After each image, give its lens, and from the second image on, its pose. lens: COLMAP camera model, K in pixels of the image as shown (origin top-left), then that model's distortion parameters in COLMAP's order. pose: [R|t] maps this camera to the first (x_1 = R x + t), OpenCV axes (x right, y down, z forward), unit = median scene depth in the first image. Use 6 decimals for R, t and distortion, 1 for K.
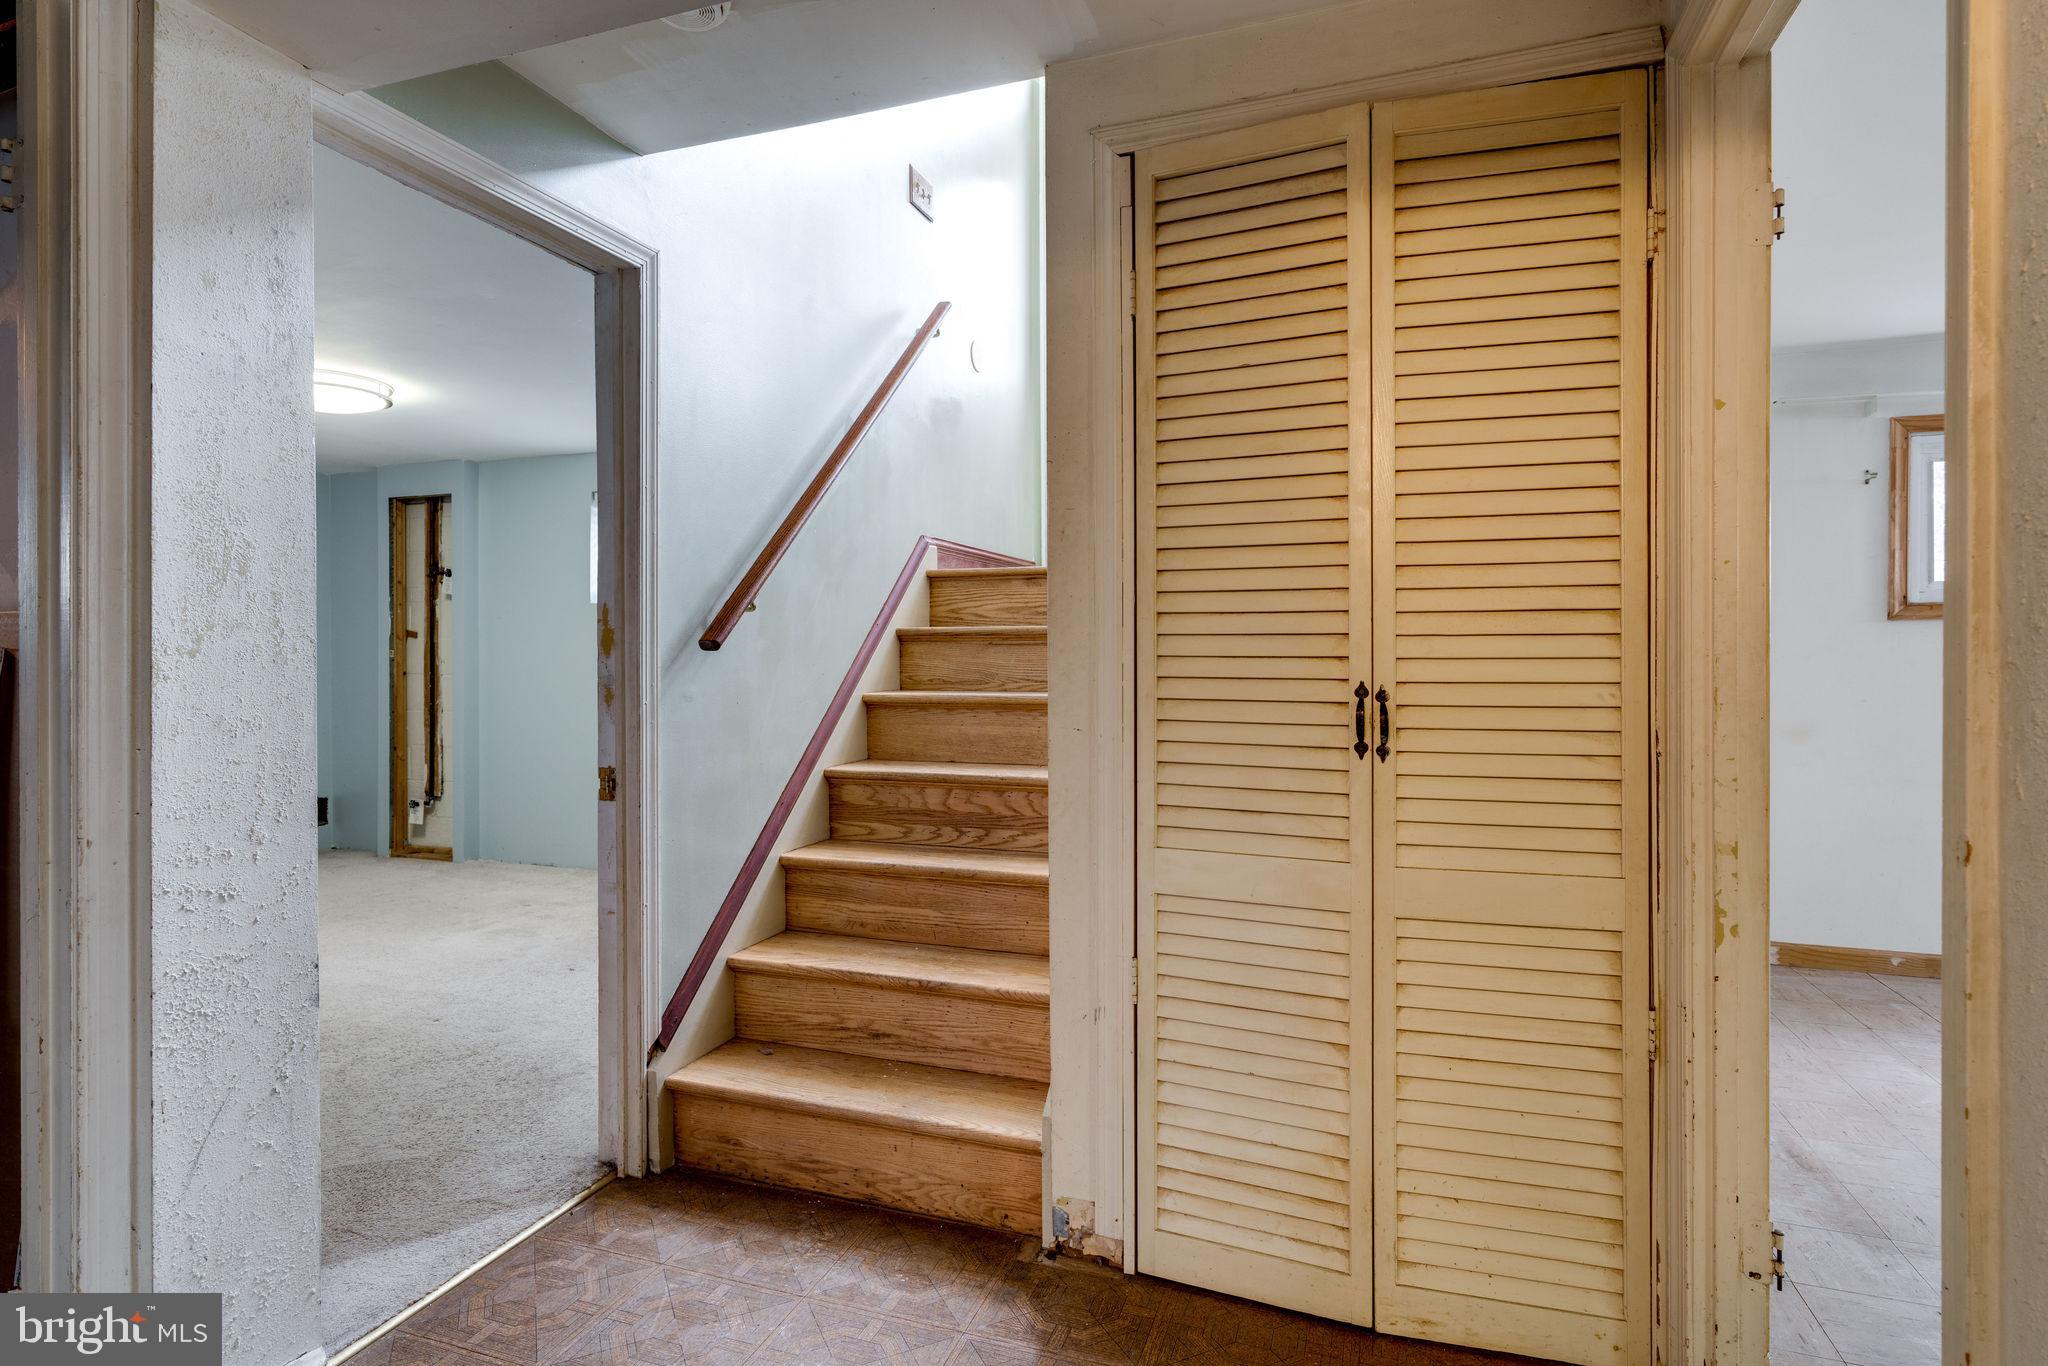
lens RADIAL K [[1045.0, 0, 1021.0], [0, 1045.0, 664.2], [0, 0, 1]] dist [-0.004308, -0.000203]
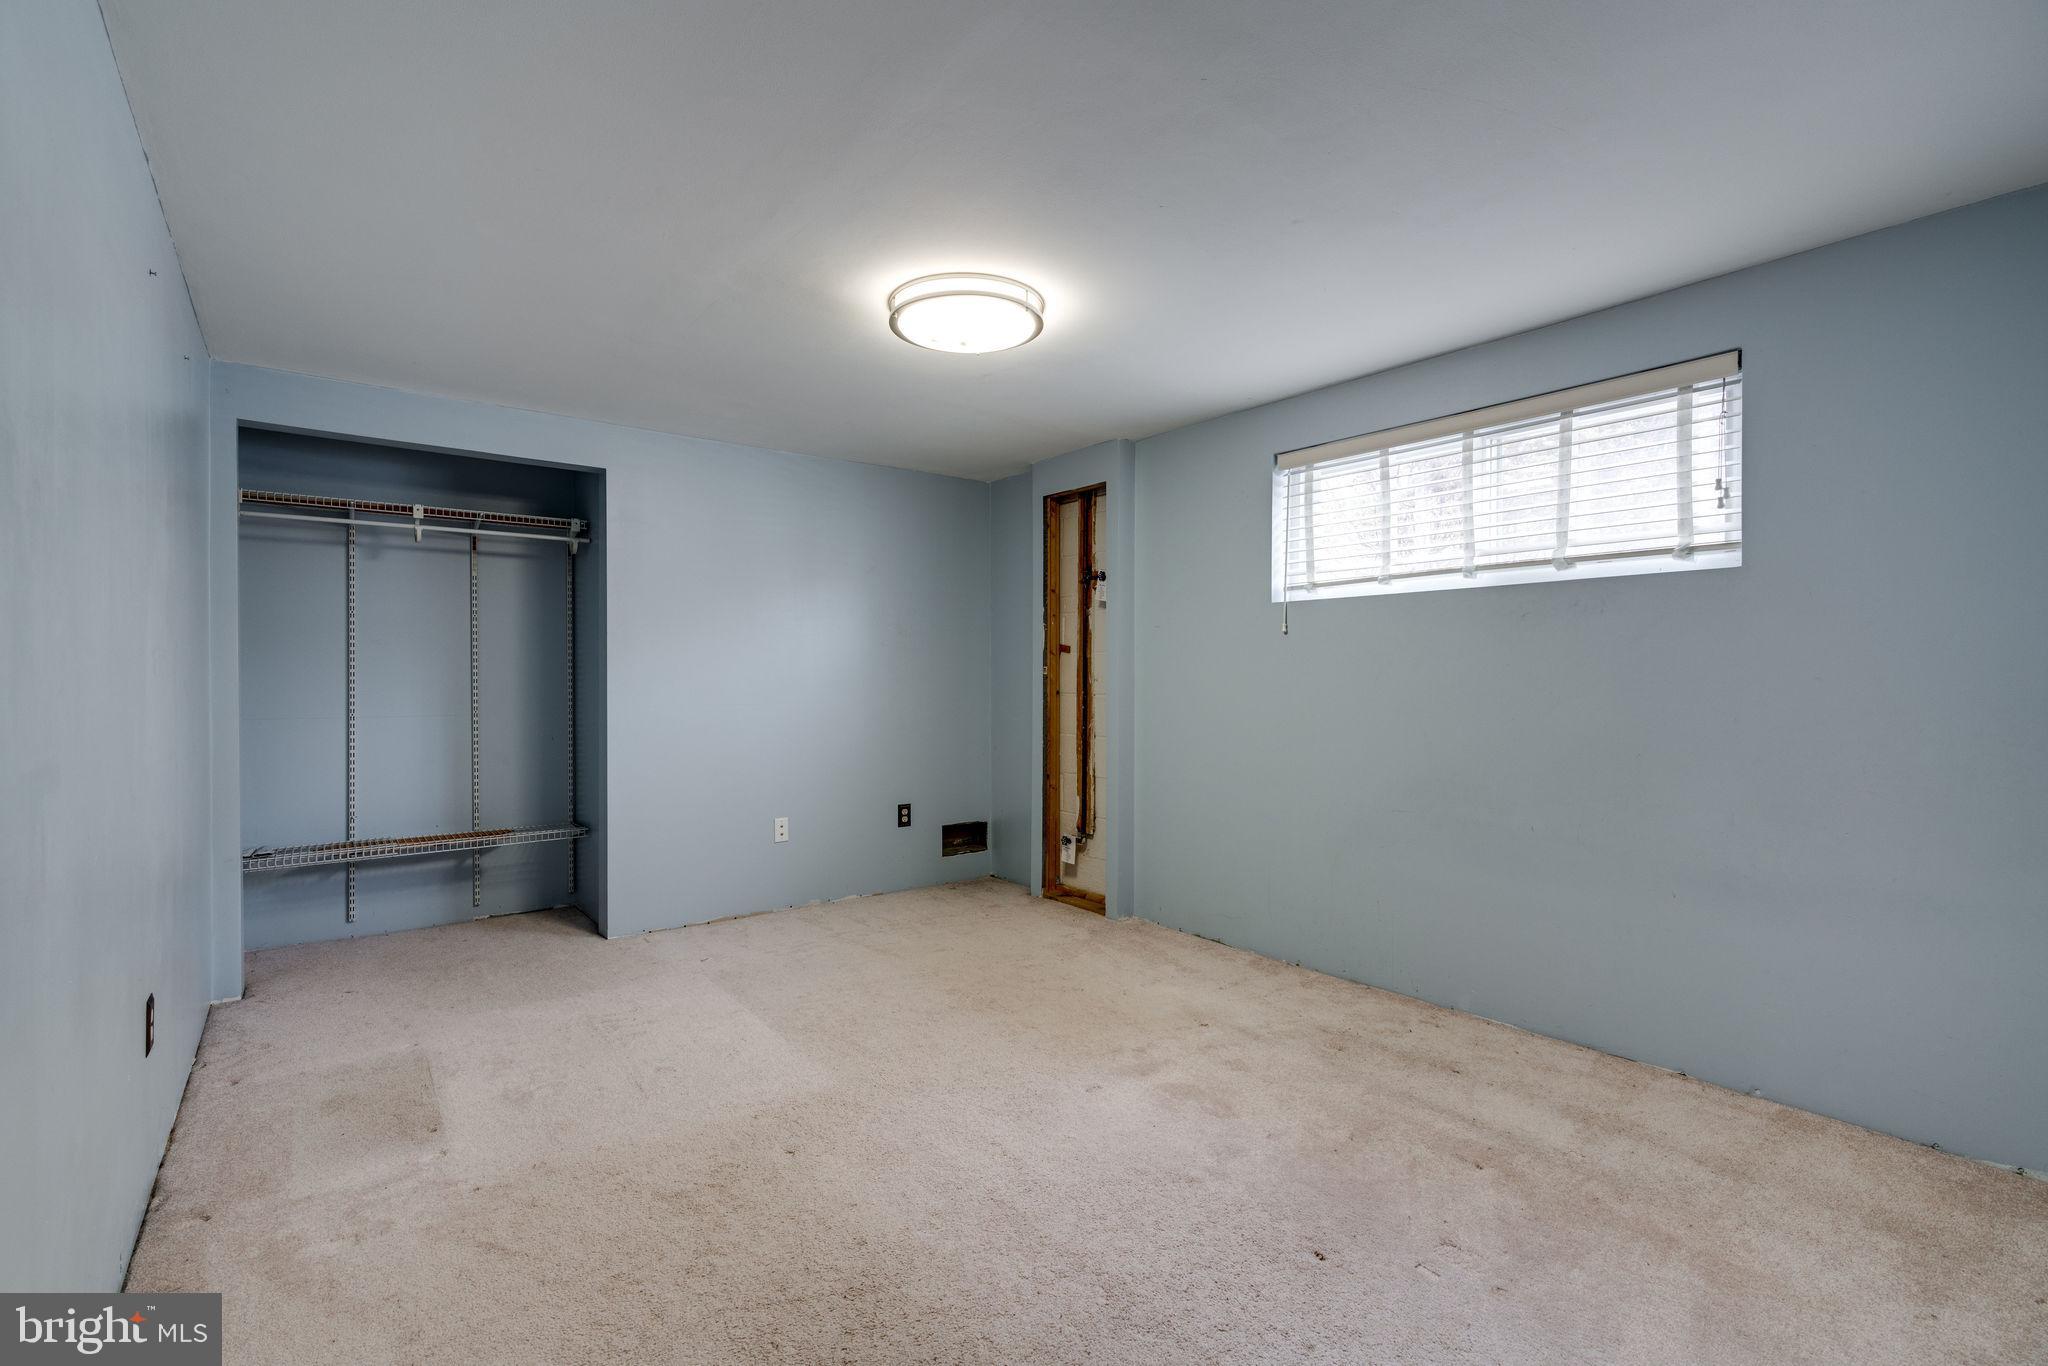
lens RADIAL K [[927.6, 0, 1014.9], [0, 927.6, 681.5], [0, 0, 1]] dist [-0.003820, 0.000194]
pose [[0.835562, 0.005193, -0.549372, -0.186301], [-0.005068, 0.999986, 0.001743, -0.001873], [0.549373, 0.001328, 0.835576, 0.318280]]
